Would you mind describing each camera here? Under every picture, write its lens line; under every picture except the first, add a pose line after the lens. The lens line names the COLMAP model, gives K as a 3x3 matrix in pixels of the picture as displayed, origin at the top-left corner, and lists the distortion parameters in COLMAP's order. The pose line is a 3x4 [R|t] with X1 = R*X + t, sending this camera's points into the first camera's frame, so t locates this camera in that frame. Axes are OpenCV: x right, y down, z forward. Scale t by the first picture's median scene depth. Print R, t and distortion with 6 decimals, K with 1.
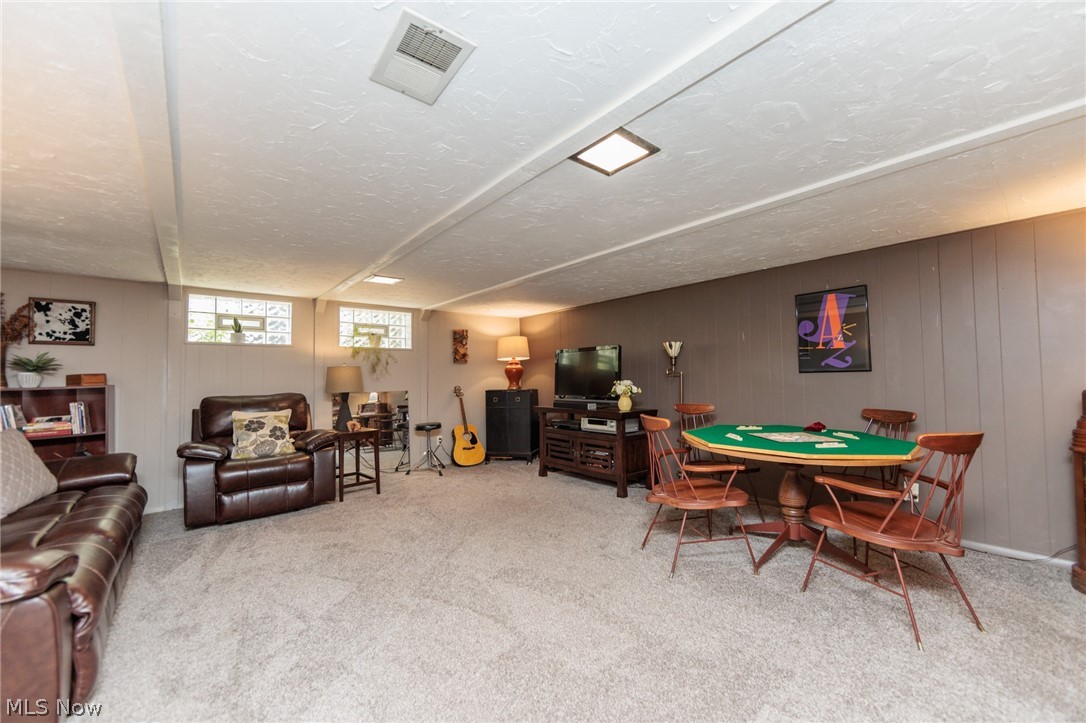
lens RADIAL K [[427.5, 0, 546.4], [0, 427.5, 363.9], [0, 0, 1]] dist [-0.000547, -0.000394]
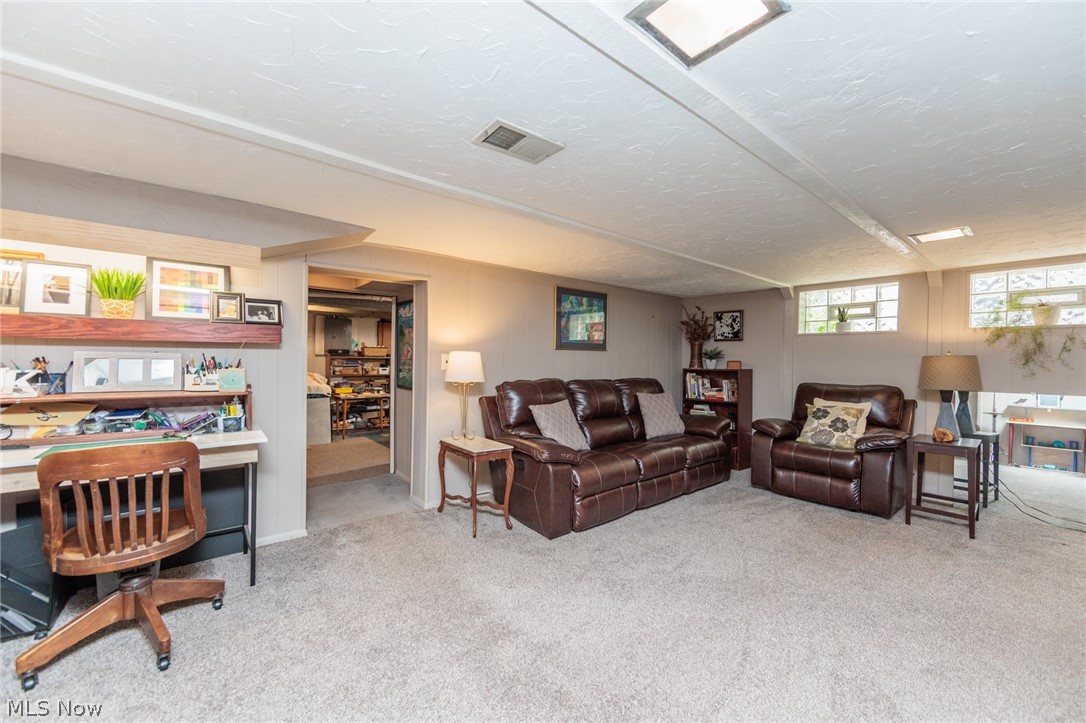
lens RADIAL K [[427.5, 0, 548.3], [0, 427.5, 366.1], [0, 0, 1]] dist [-0.000547, -0.000394]
pose [[-0.022352, 0.030774, -0.999276, 0.364591], [0.016242, 0.999405, 0.030415, -0.012468], [0.999618, -0.015550, -0.022839, 0.376066]]
